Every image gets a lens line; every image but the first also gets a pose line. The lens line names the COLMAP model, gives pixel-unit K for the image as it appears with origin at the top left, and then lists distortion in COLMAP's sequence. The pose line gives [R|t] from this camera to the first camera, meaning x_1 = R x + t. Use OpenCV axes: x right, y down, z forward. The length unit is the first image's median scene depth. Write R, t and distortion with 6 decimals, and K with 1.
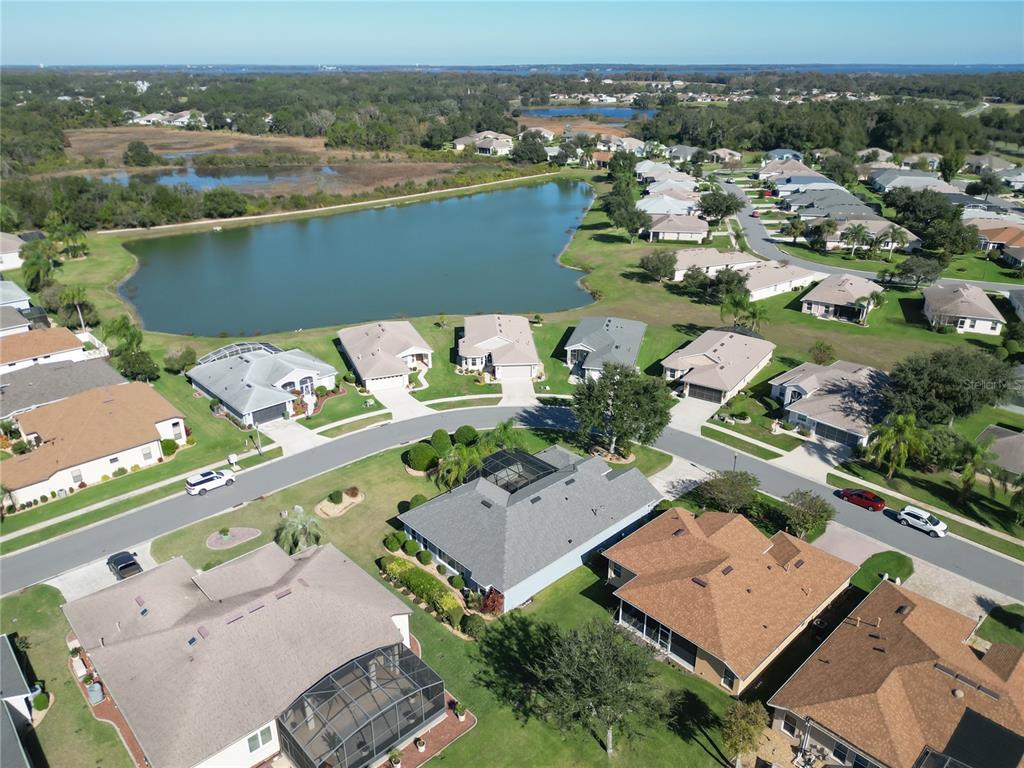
lens RADIAL K [[732.1, 0, 526.4], [0, 732.1, 384.4], [0, 0, 1]] dist [0.107980, -0.164853]
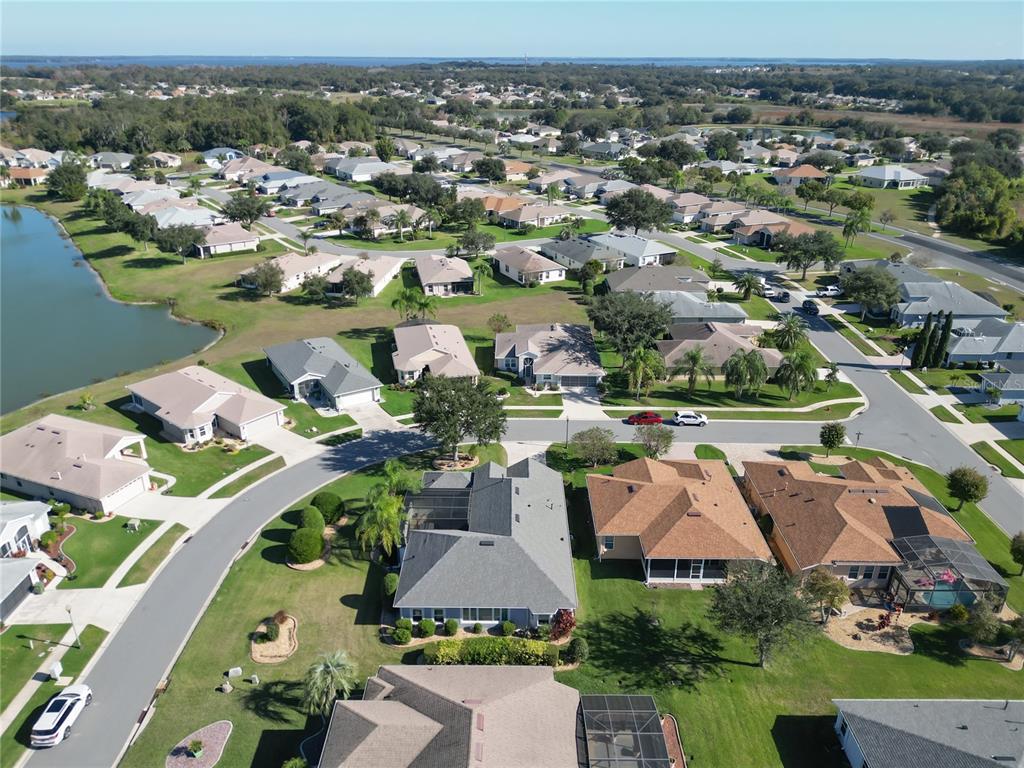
lens RADIAL K [[731.6, 0, 518.4], [0, 731.6, 381.0], [0, 0, 1]] dist [0.054370, -0.074348]
pose [[0.691641, -0.288125, 0.662281, -0.349676], [0.283069, 0.951758, 0.118444, -0.080681], [-0.664458, 0.105551, 0.739834, 0.148382]]
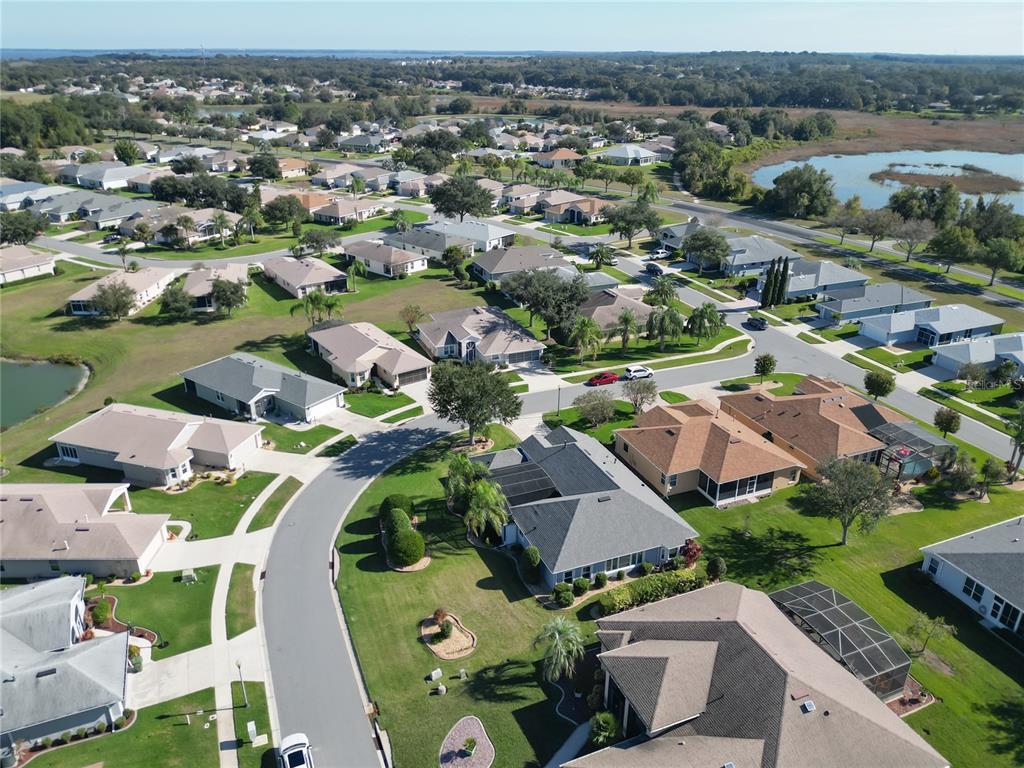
lens RADIAL K [[731.6, 0, 518.4], [0, 731.6, 381.0], [0, 0, 1]] dist [0.054370, -0.074348]
pose [[0.361029, -0.380249, 0.851510, -0.531208], [0.367093, 0.897322, 0.245064, -0.163003], [-0.857264, 0.224108, 0.463545, 0.350357]]
